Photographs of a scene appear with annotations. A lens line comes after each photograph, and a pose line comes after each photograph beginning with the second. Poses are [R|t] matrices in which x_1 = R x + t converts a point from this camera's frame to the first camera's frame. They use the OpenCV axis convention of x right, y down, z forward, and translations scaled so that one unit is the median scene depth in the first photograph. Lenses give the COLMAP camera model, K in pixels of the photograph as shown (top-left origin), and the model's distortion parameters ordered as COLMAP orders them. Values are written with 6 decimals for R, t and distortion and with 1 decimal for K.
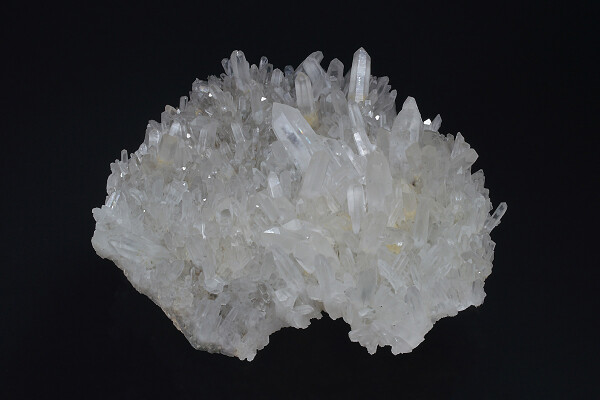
lens RADIAL K [[1491.8, 0, 300.0], [0, 1491.8, 200.0], [0, 0, 1]] dist [-0.011409, -0.252437]
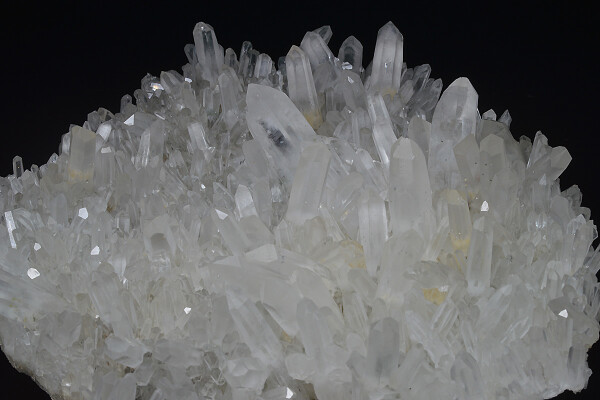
lens RADIAL K [[1491.8, 0, 300.0], [0, 1491.8, 200.0], [0, 0, 1]] dist [-0.011409, -0.252437]
pose [[0.999124, 0.004224, -0.041641, 0.033294], [-0.008890, 0.993611, -0.112507, 0.060245], [0.040900, 0.112779, 0.992778, 0.391056]]
